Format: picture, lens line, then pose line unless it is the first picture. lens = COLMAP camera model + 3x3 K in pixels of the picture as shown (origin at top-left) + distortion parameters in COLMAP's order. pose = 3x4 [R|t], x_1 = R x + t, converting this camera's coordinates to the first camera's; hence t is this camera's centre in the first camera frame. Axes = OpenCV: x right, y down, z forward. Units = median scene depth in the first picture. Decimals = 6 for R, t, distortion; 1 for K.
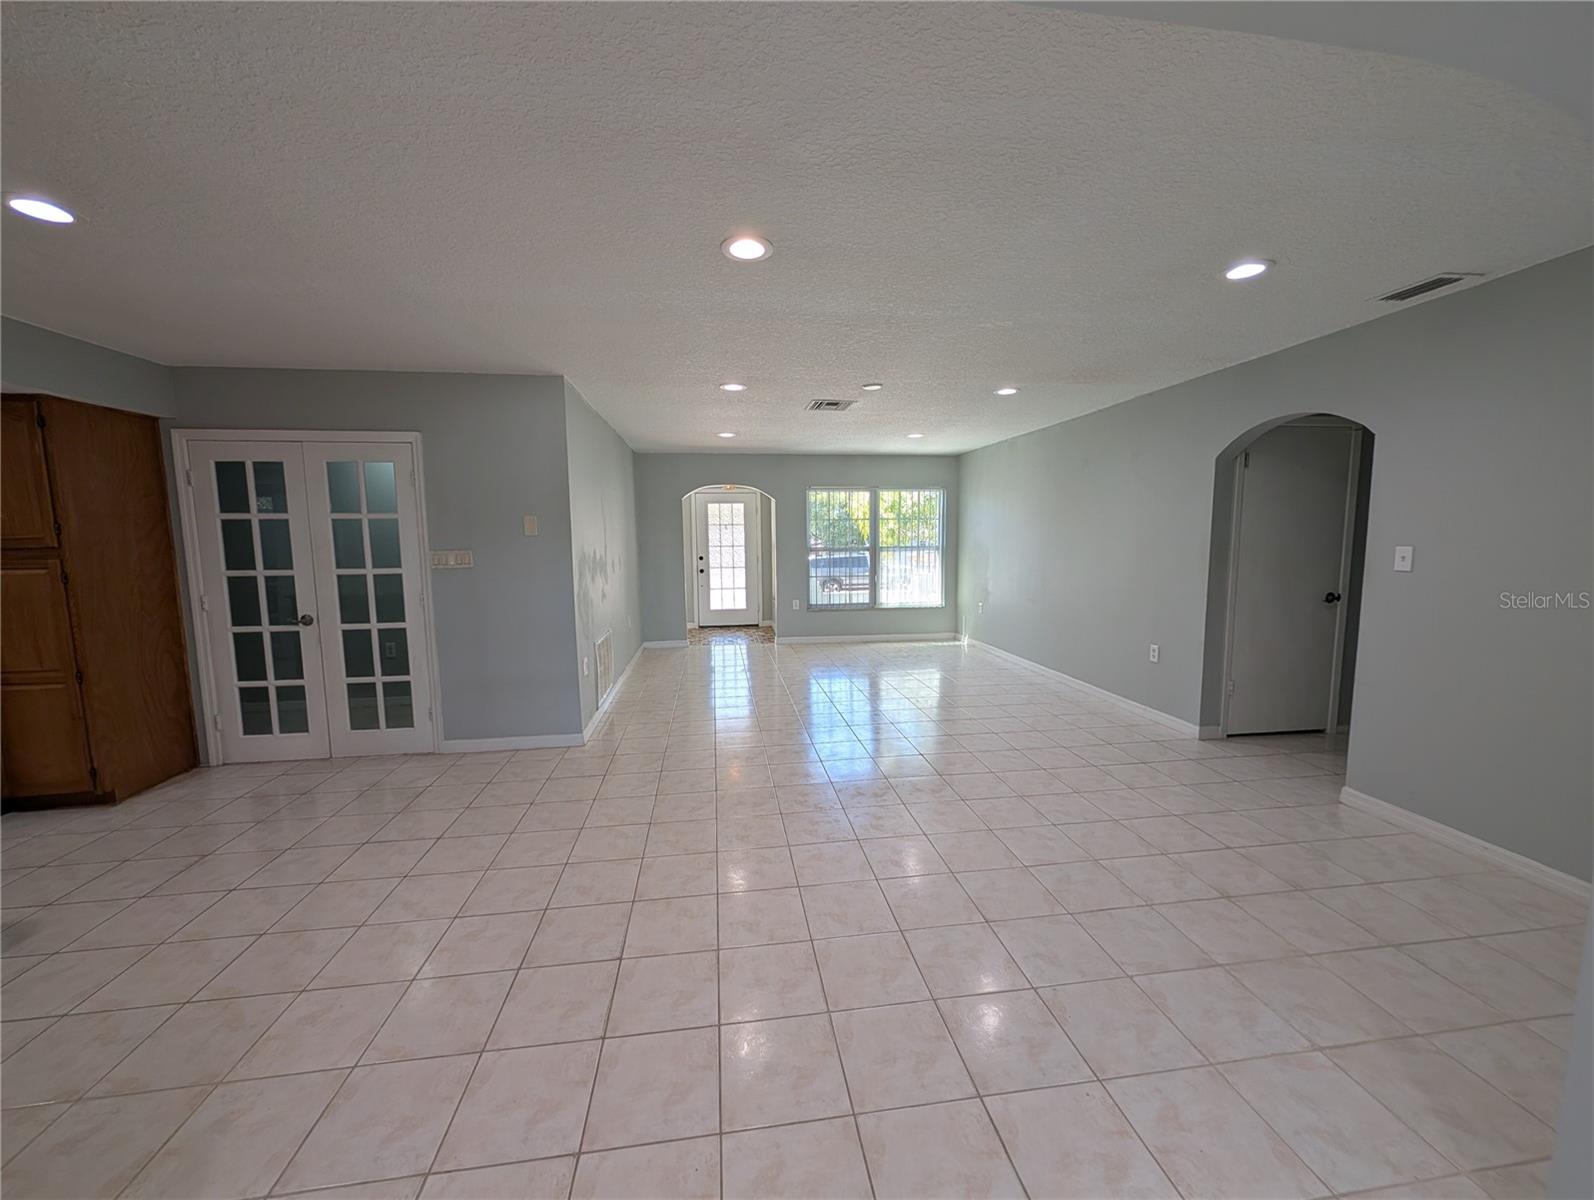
lens RADIAL K [[606.1, 0, 796.0], [0, 606.1, 599.4], [0, 0, 1]] dist [0.000240, 0.000343]
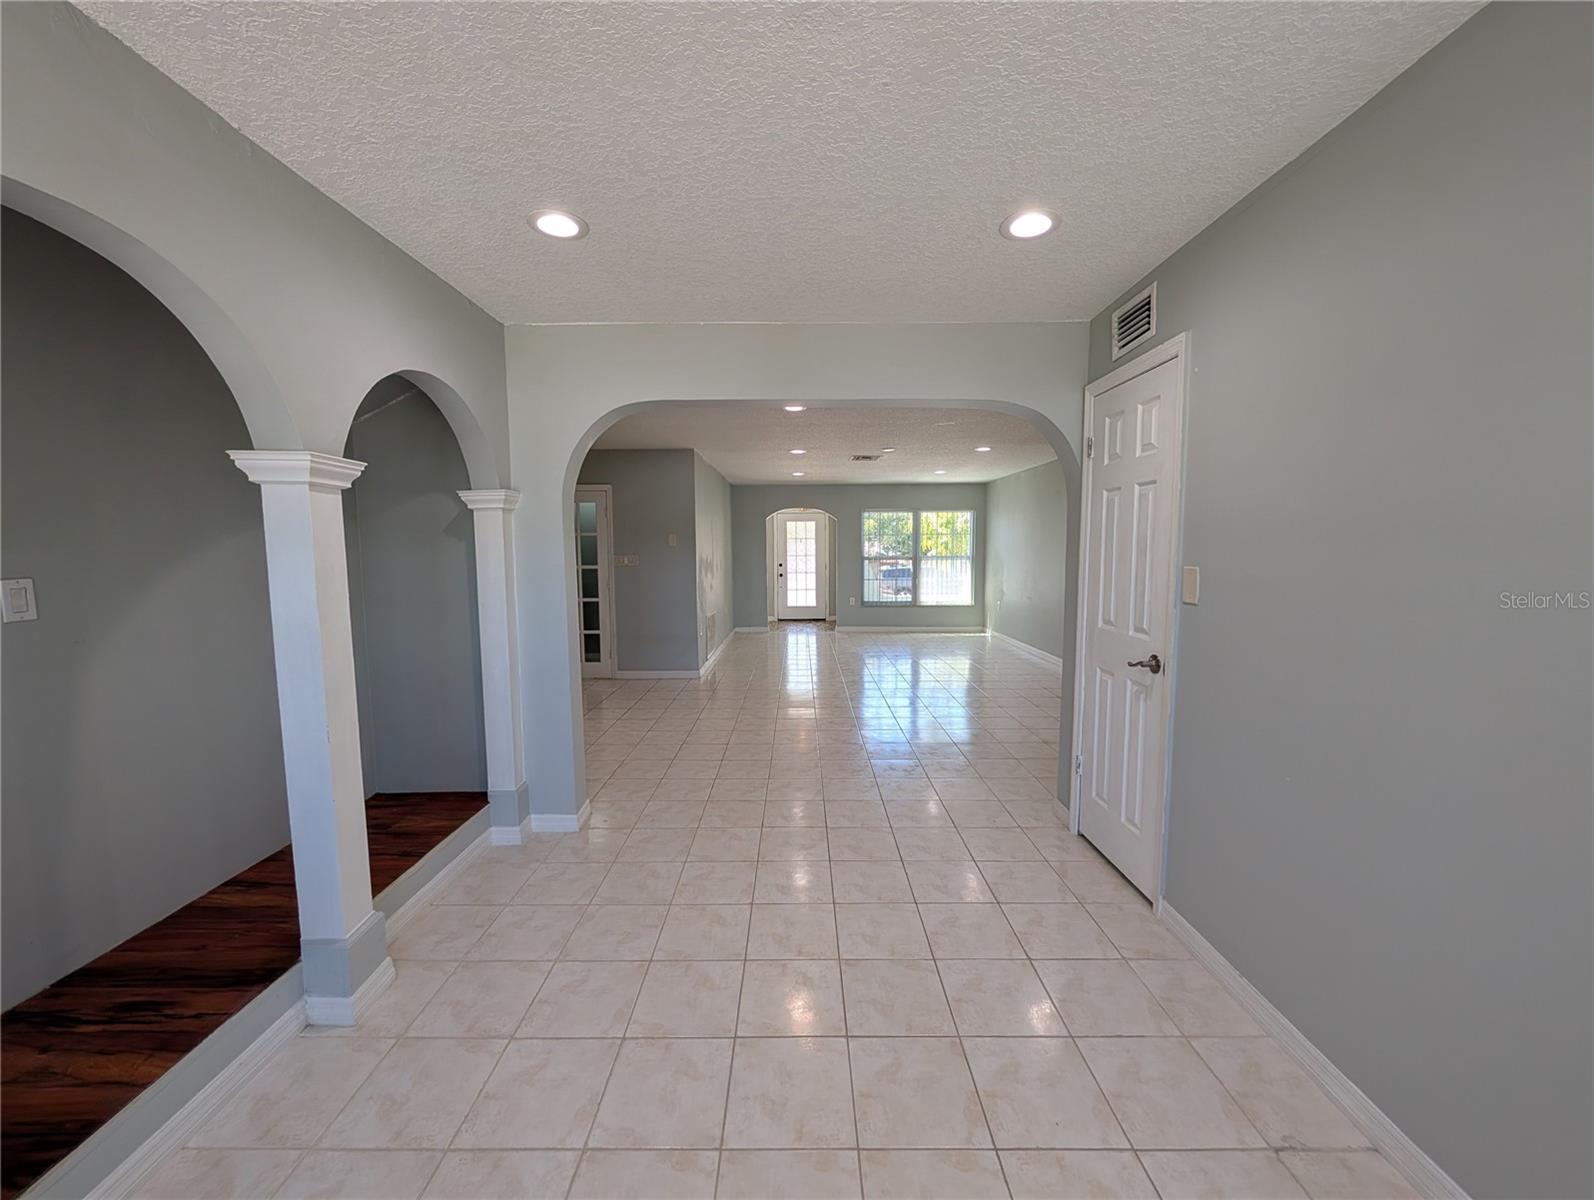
lens RADIAL K [[606.1, 0, 796.0], [0, 606.1, 599.4], [0, 0, 1]] dist [0.000240, 0.000343]
pose [[0.989980, 0.016182, -0.140279, 0.111545], [-0.018991, 0.999645, -0.018708, 0.055832], [0.139927, 0.021185, 0.989935, -0.507676]]
